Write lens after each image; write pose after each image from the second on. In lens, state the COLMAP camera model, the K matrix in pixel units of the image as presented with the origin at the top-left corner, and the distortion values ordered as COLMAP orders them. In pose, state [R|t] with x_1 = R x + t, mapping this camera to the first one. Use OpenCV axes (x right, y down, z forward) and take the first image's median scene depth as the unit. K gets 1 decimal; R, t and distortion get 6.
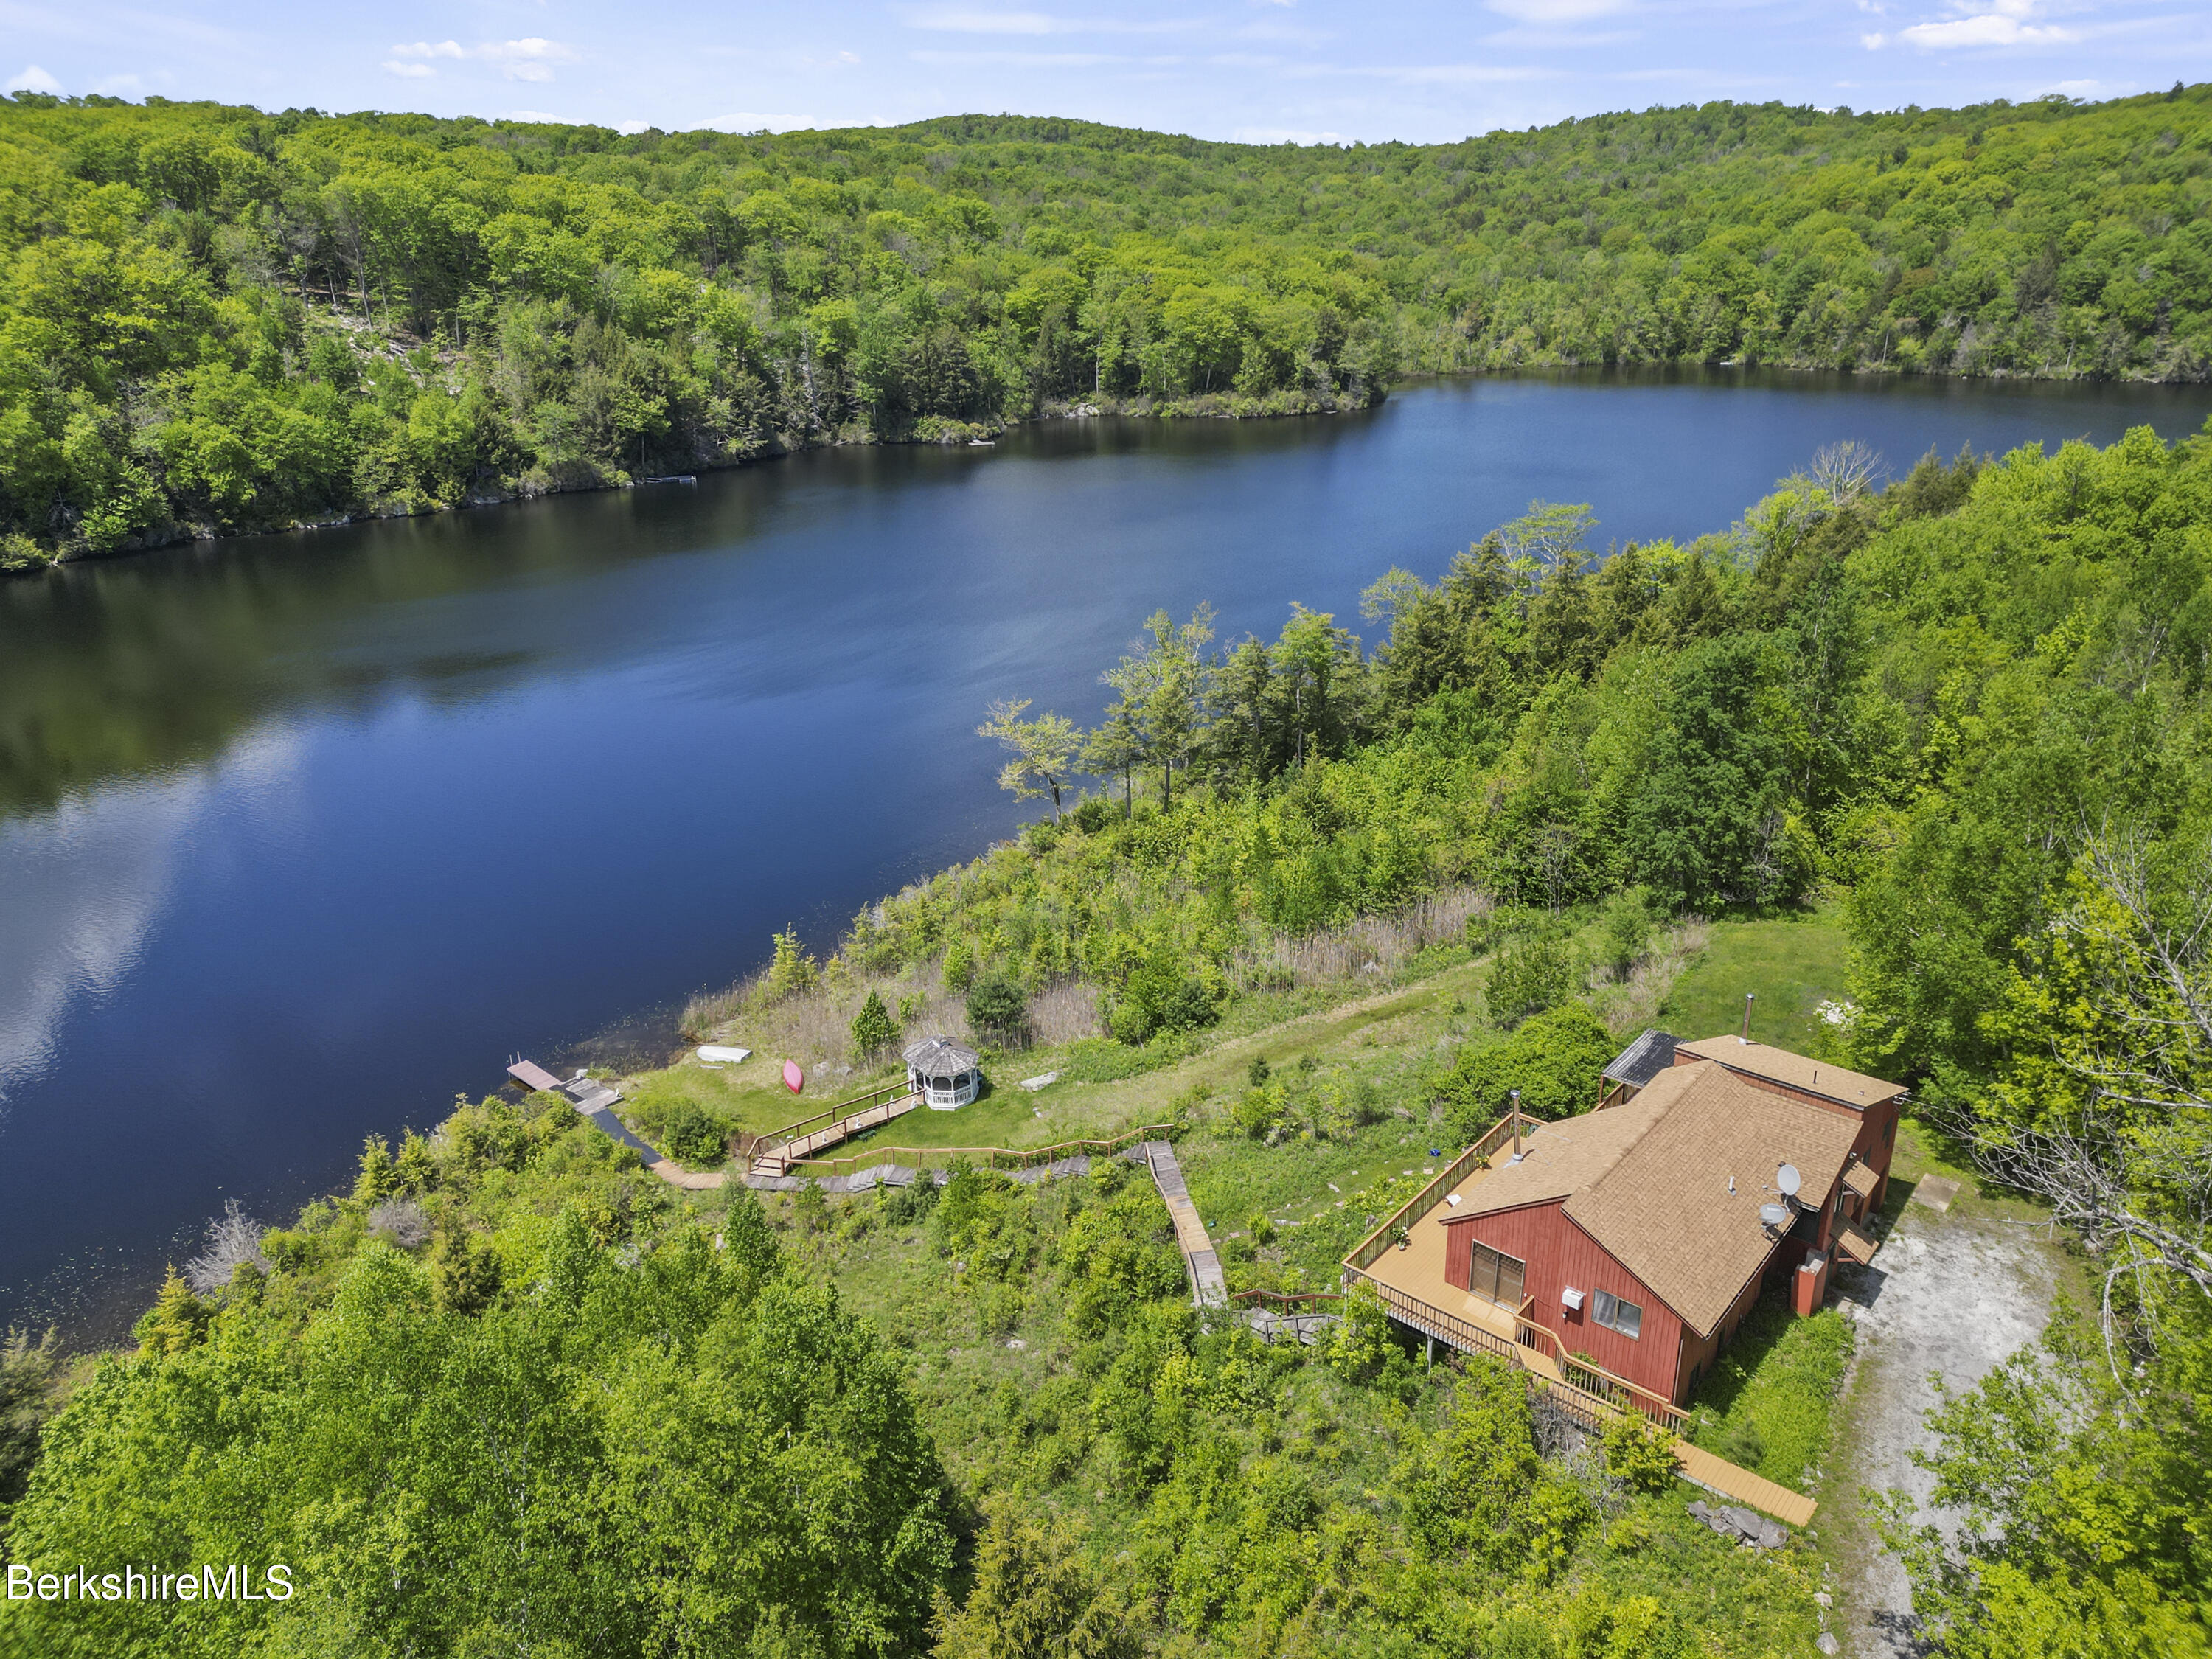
lens RADIAL K [[1554.9, 0, 1075.7], [0, 1554.9, 826.7], [0, 0, 1]] dist [0.063205, -0.057031]
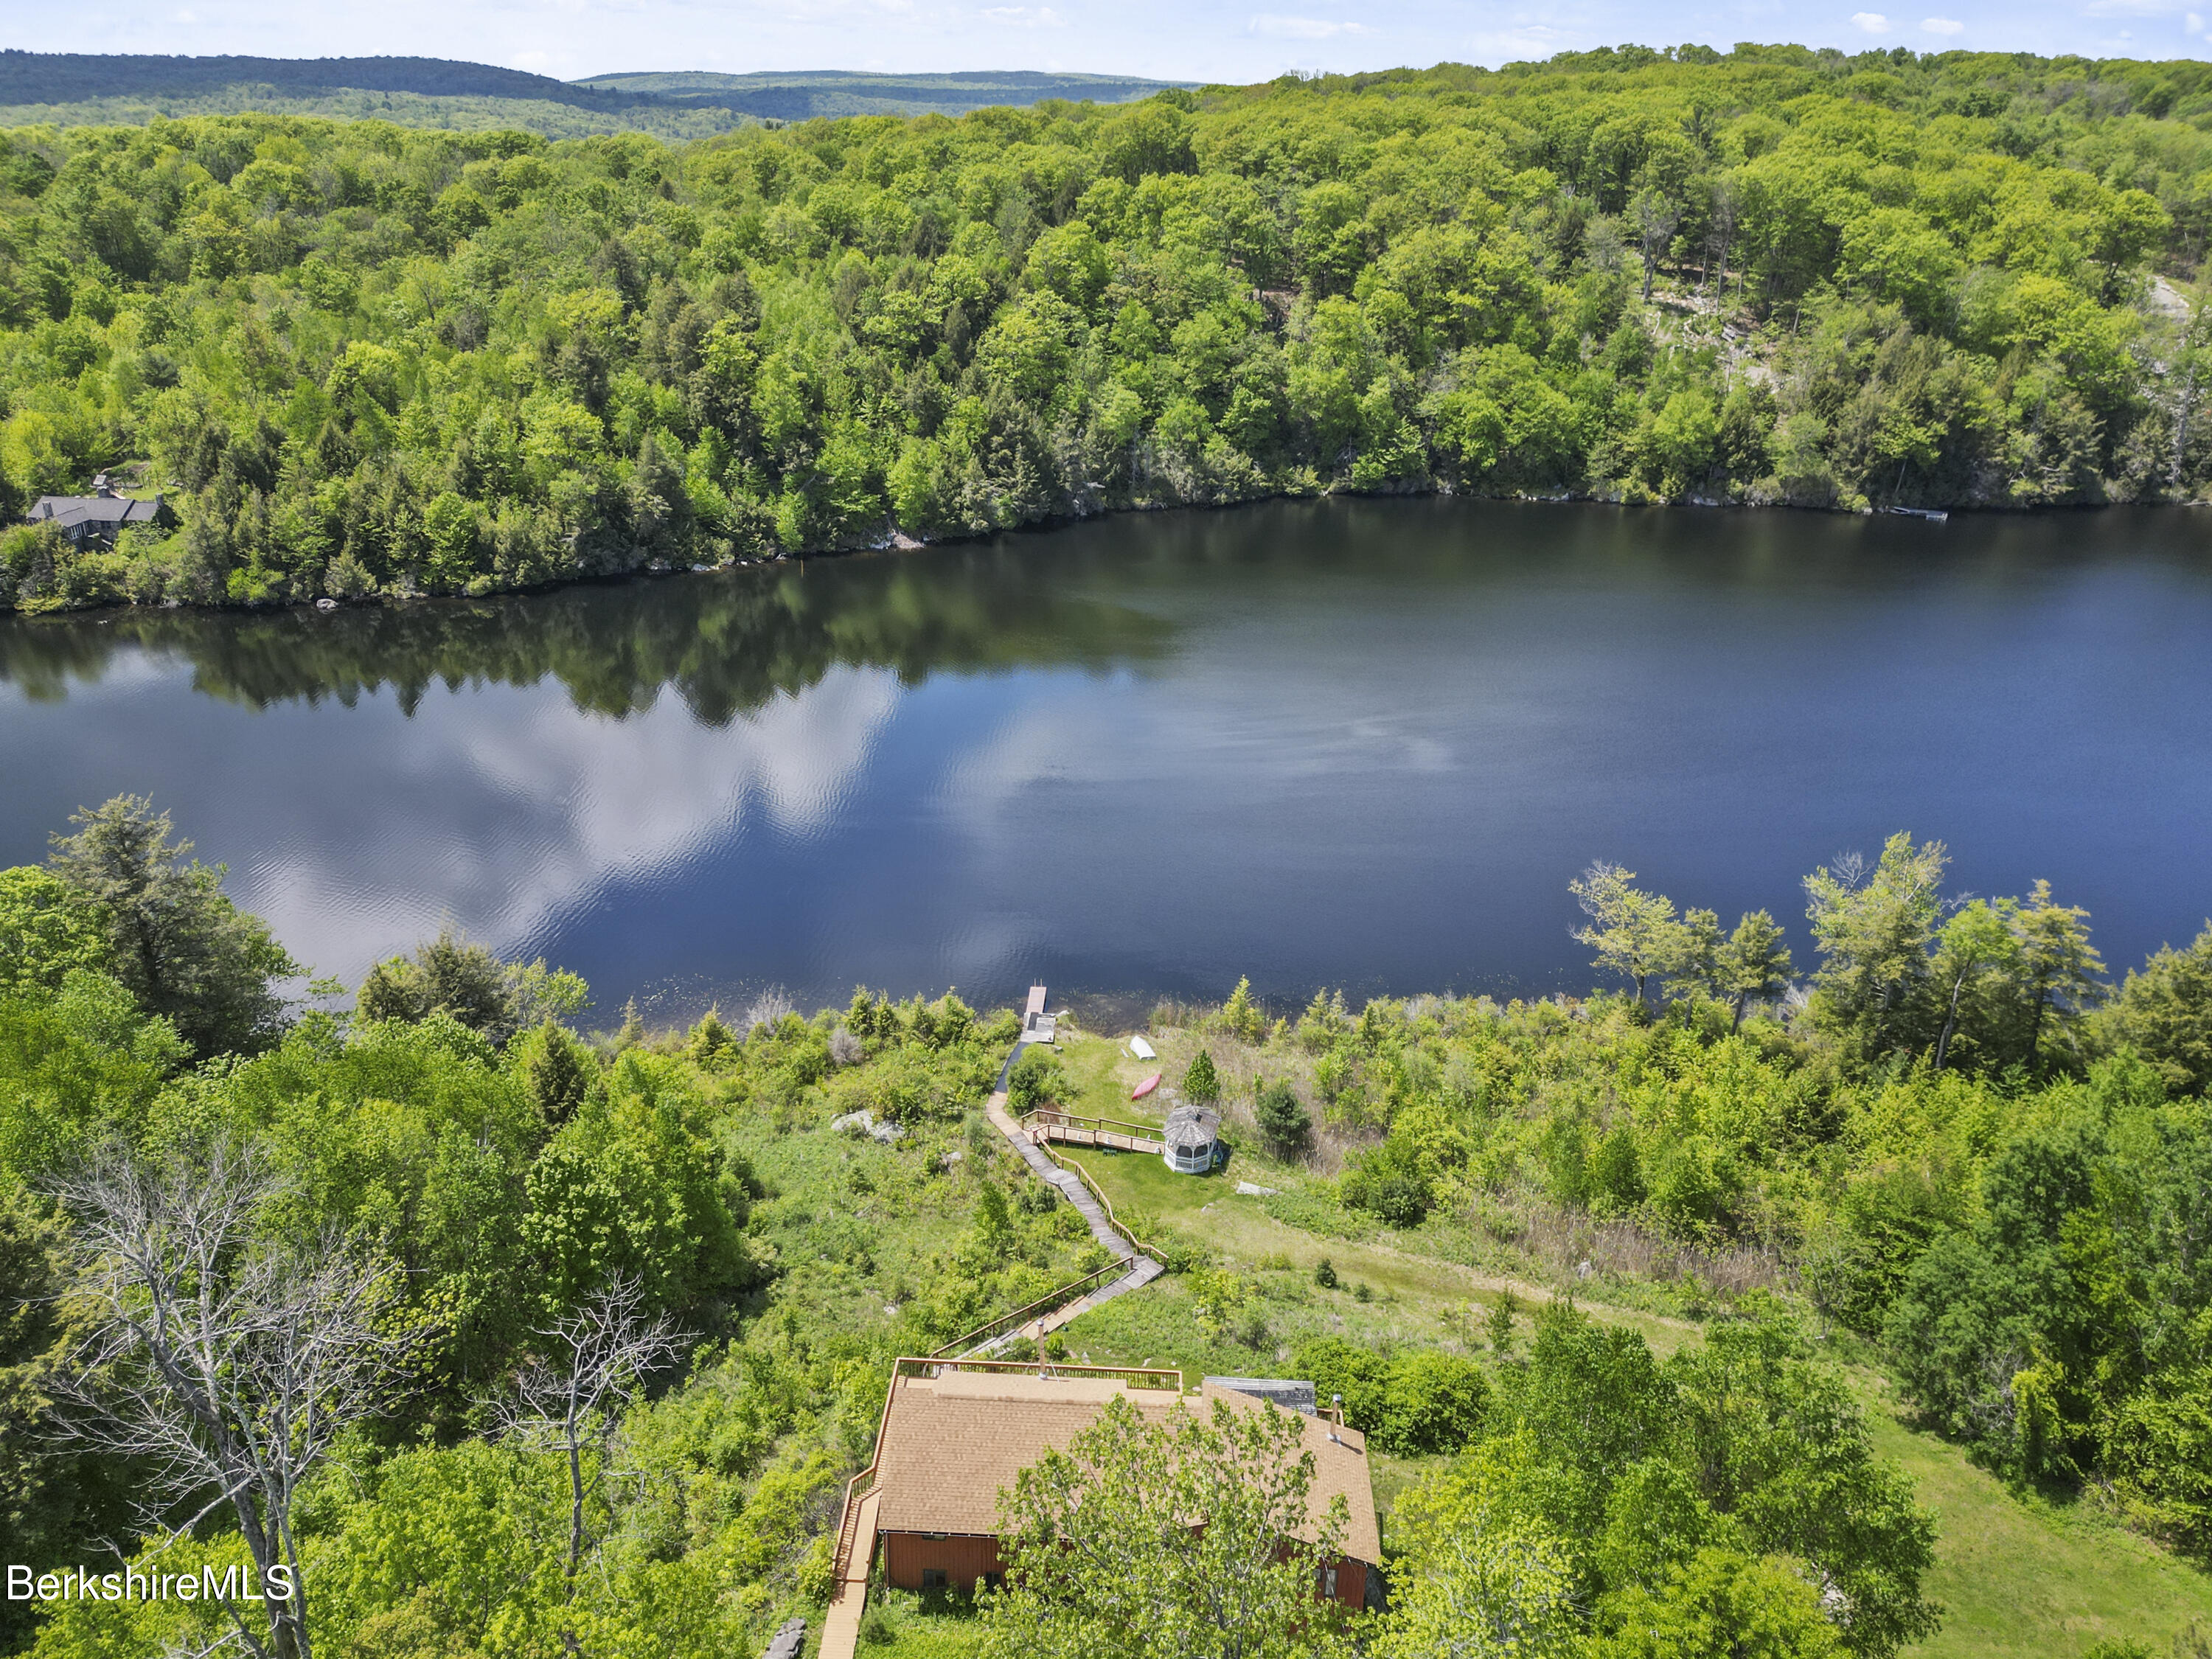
lens RADIAL K [[1611.6, 0, 1120.3], [0, 1611.6, 834.3], [0, 0, 1]] dist [0.068895, -0.063515]
pose [[0.617853, 0.344498, -0.706809, 0.218153], [-0.310369, 0.932772, 0.183325, -0.086759], [0.722447, 0.106103, 0.683237, 0.033422]]
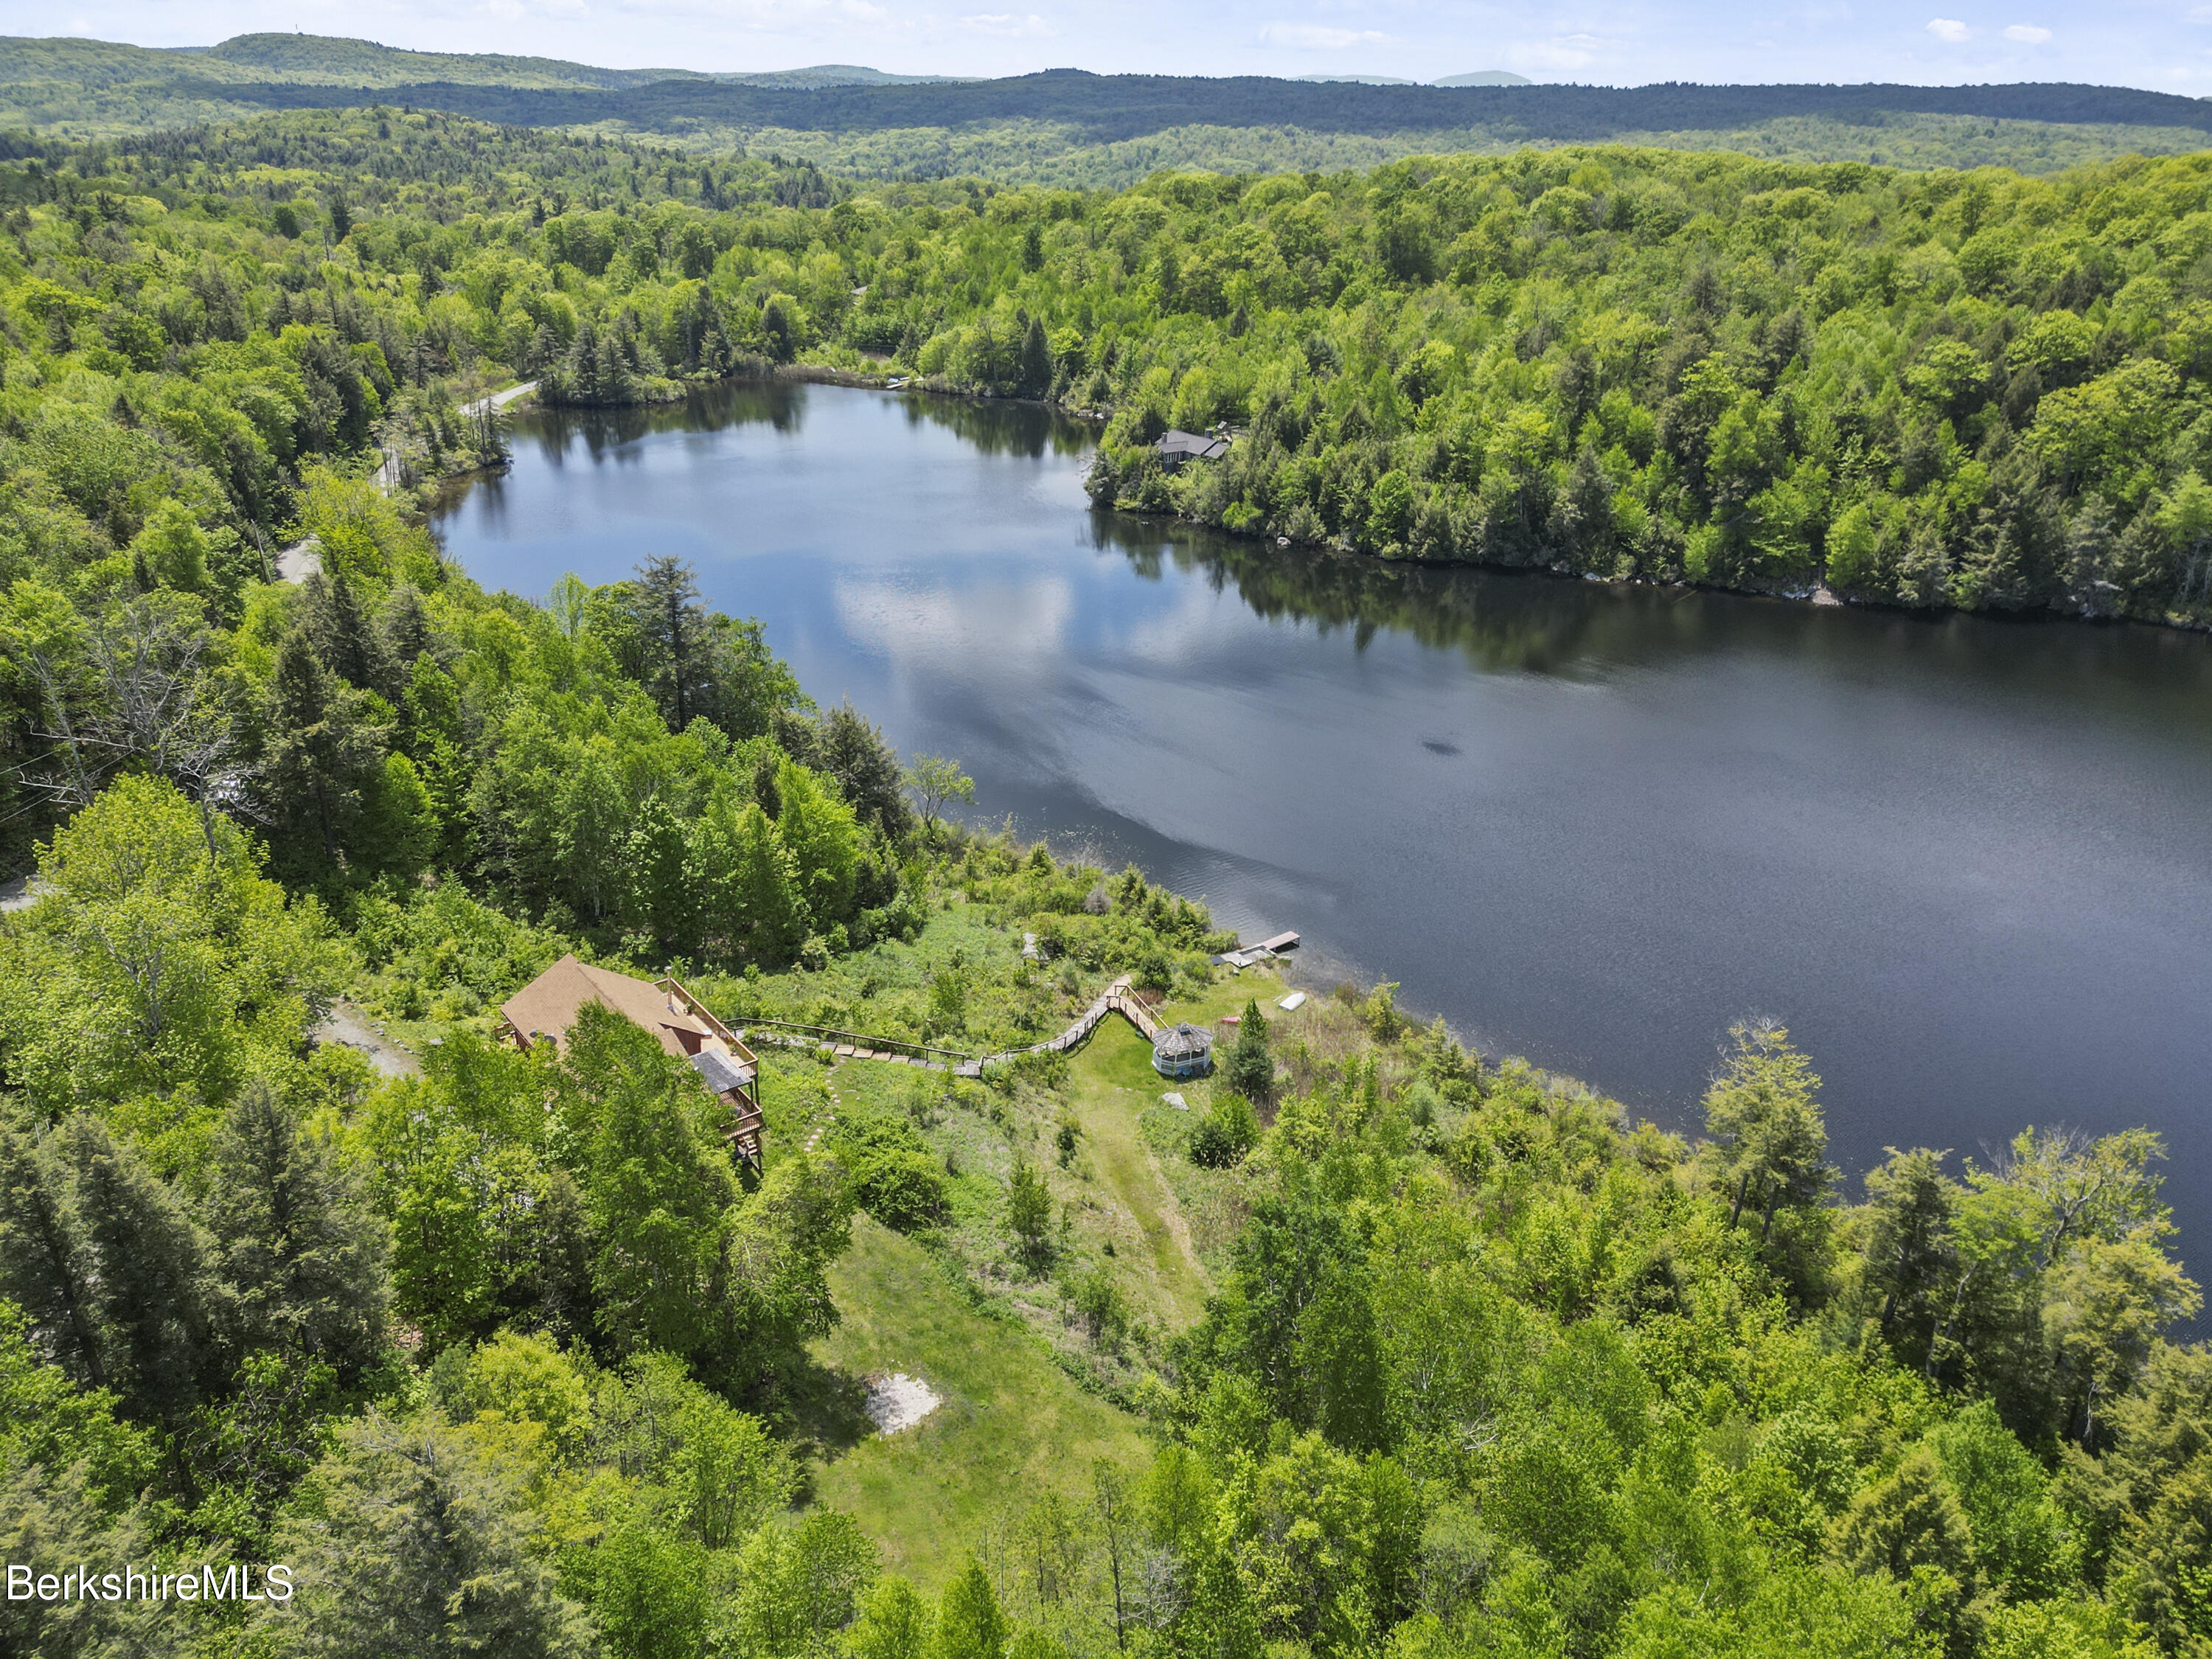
lens RADIAL K [[1611.6, 0, 1120.3], [0, 1611.6, 834.3], [0, 0, 1]] dist [0.068895, -0.063515]
pose [[-0.185223, 0.415577, -0.890499, 0.358937], [-0.376769, 0.806898, 0.454929, -0.200299], [0.907600, 0.419776, 0.007121, 0.280083]]
